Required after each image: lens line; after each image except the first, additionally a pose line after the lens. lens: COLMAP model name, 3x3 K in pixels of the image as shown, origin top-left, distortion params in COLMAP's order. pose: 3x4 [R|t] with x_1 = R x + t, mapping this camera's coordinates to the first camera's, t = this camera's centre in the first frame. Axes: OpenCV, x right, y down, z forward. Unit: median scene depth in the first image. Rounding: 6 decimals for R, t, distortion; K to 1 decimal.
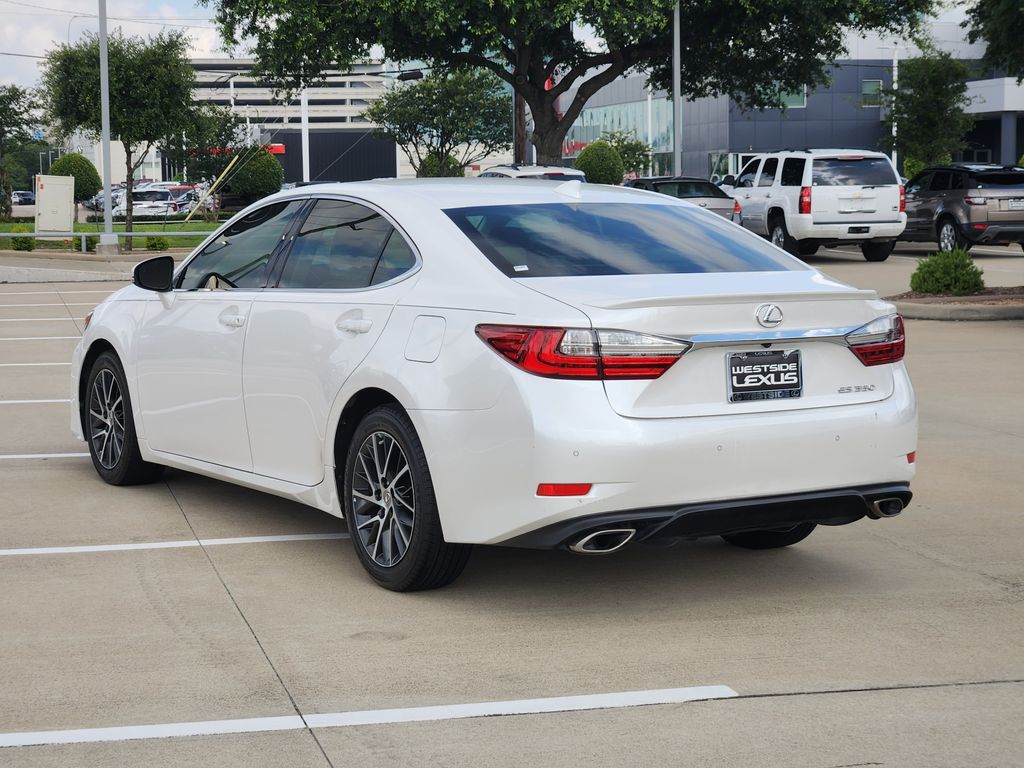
lens RADIAL K [[1977.4, 0, 512.0], [0, 1977.4, 384.0], [0, 0, 1]] dist [-0.116845, 0.841477]
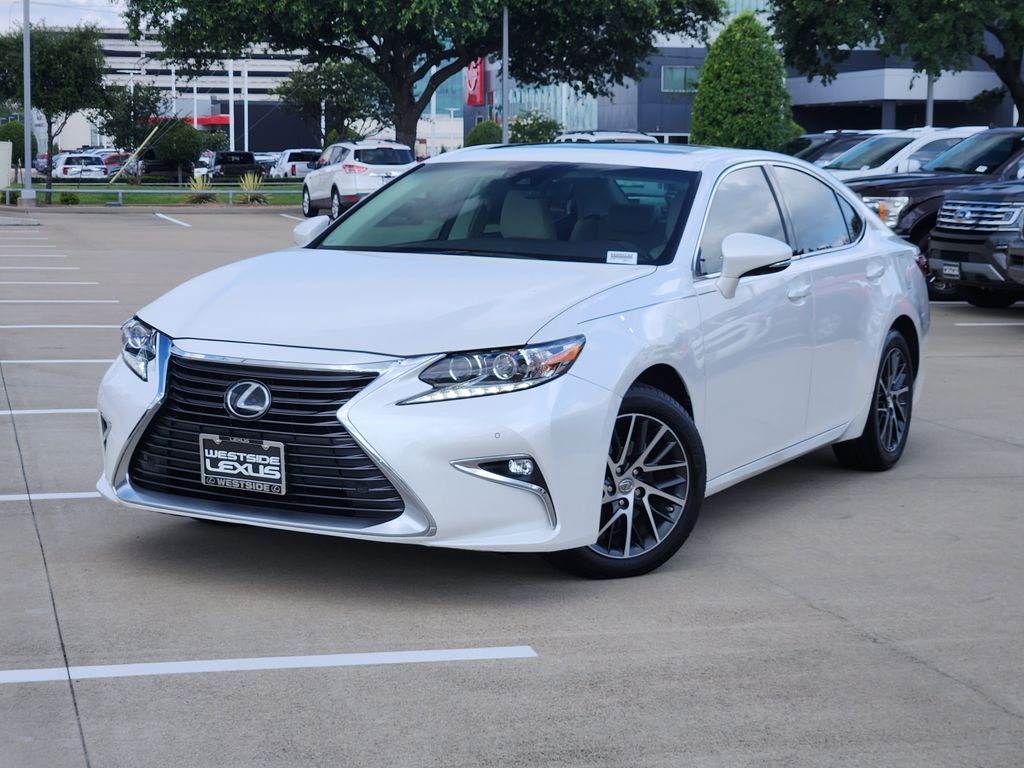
lens RADIAL K [[1977.4, 0, 512.0], [0, 1977.4, 384.0], [0, 0, 1]] dist [-0.116845, 0.841477]
pose [[0.999603, 0.019446, 0.020404, 0.061645], [-0.019711, 0.999723, 0.012834, 0.019172], [-0.020149, -0.013231, 0.999709, -0.194410]]
